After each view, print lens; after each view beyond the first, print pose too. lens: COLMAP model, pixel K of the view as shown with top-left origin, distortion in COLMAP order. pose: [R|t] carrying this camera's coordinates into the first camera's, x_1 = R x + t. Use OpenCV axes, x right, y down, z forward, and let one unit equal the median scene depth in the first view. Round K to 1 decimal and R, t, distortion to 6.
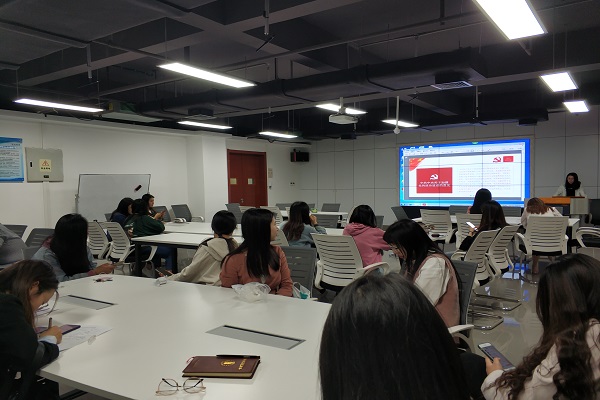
lens RADIAL K [[467.5, 0, 288.1], [0, 467.5, 208.8], [0, 0, 1]] dist [0.029171, -0.061974]
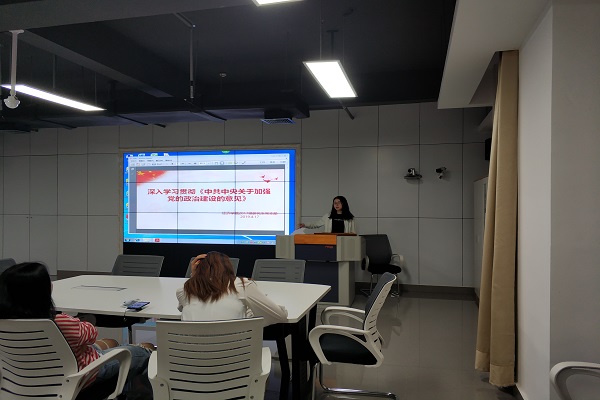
lens RADIAL K [[467.5, 0, 291.1], [0, 467.5, 208.1], [0, 0, 1]] dist [0.029171, -0.061974]
pose [[0.933219, 0.015177, 0.358986, 0.261416], [0.001817, 0.998895, -0.046953, -0.026207], [-0.359302, 0.044469, 0.932161, 0.350947]]
